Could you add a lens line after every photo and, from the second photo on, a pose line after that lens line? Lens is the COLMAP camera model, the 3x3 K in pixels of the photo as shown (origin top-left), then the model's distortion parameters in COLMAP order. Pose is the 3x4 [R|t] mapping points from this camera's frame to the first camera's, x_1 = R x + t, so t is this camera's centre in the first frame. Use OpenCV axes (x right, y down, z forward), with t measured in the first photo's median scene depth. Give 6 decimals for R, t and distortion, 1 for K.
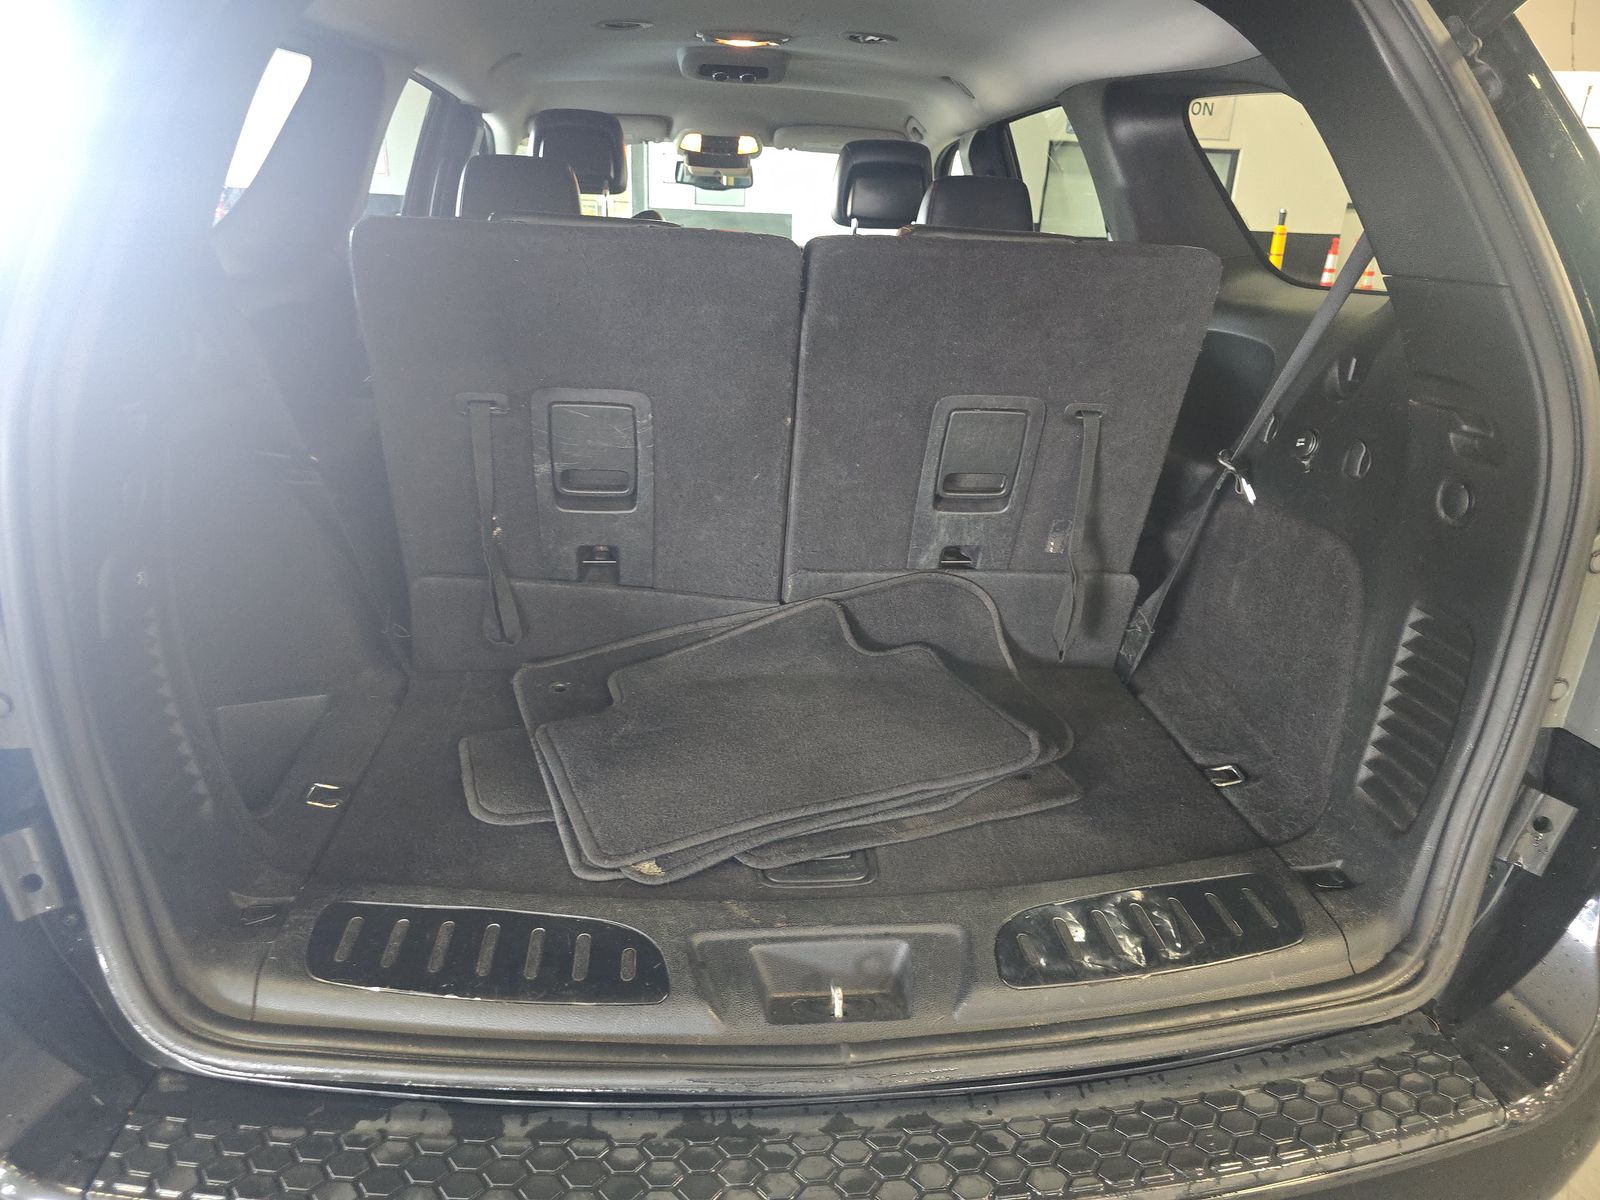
lens RADIAL K [[1073.3, 0, 799.7], [0, 1073.3, 596.4], [0, 0, 1]] dist [0.036676, -0.001642]
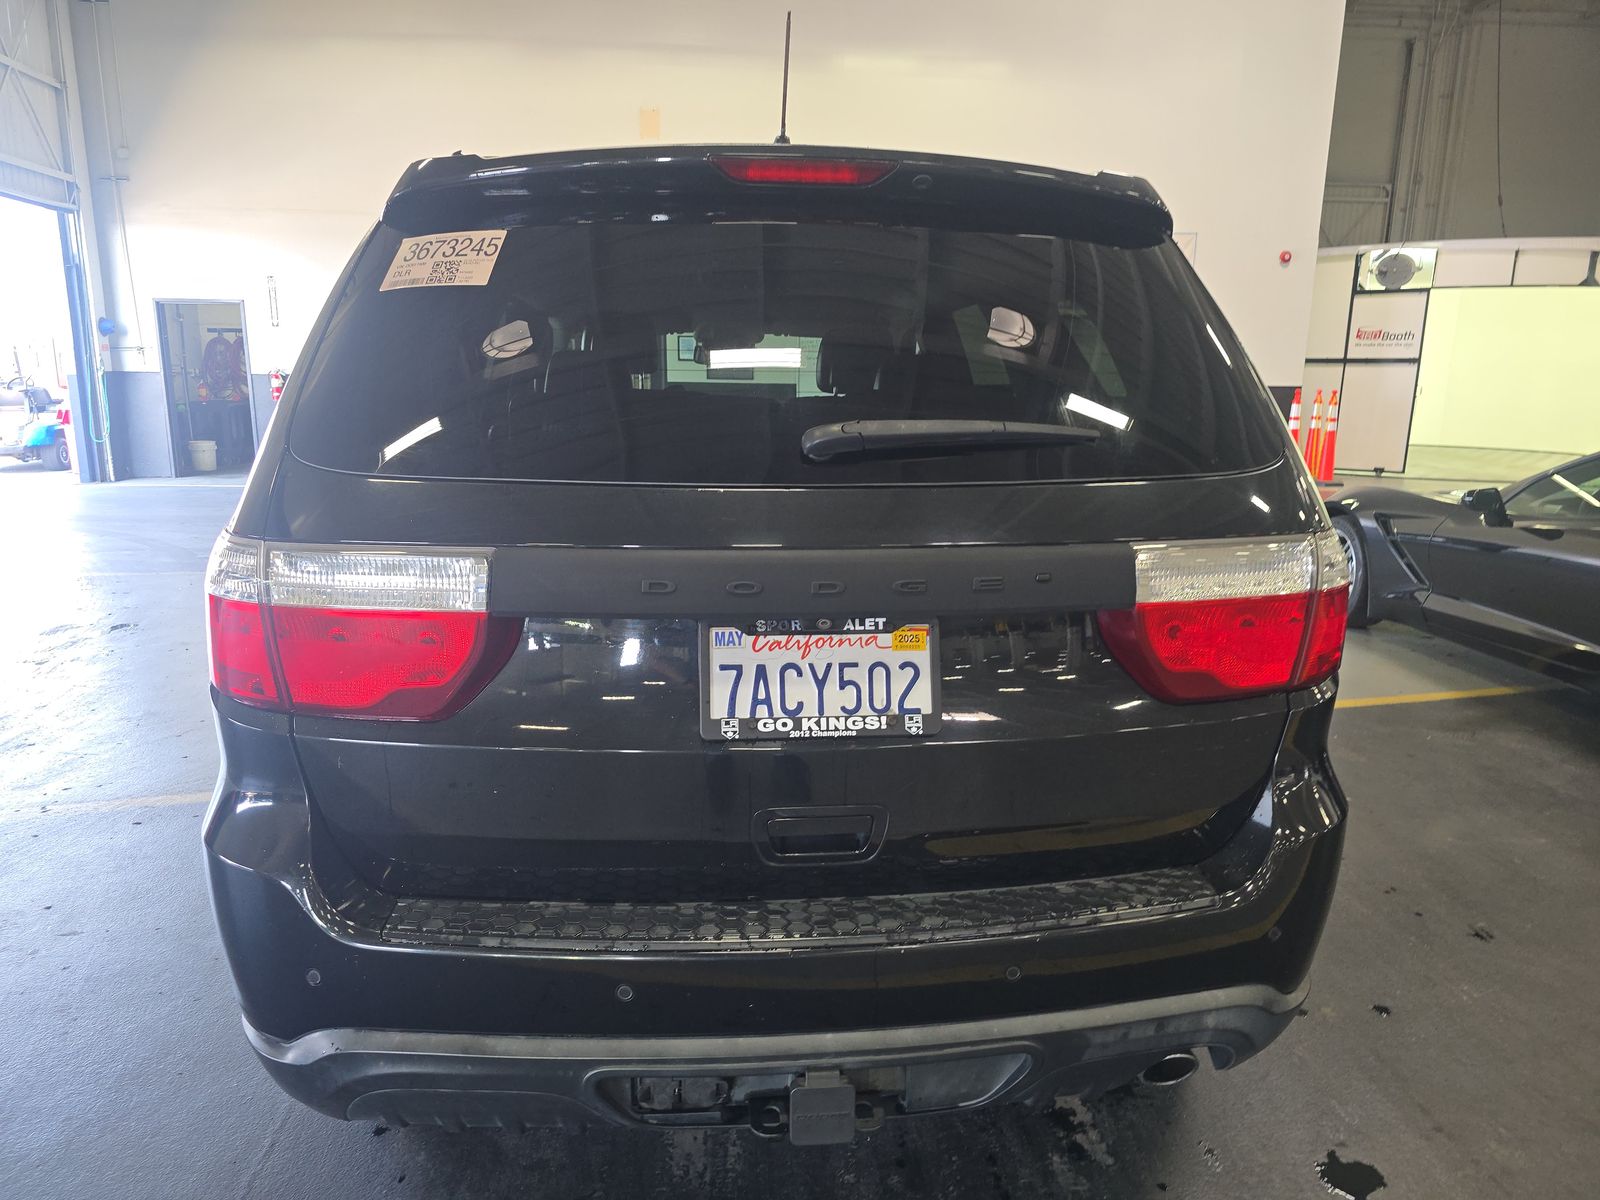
lens RADIAL K [[1073.3, 0, 797.8], [0, 1073.3, 602.5], [0, 0, 1]] dist [0.036676, -0.001642]
pose [[0.999357, -0.032995, -0.014013, 0.048849], [0.030704, 0.989609, -0.140471, 0.240717], [0.018502, 0.139950, 0.989986, -0.681406]]
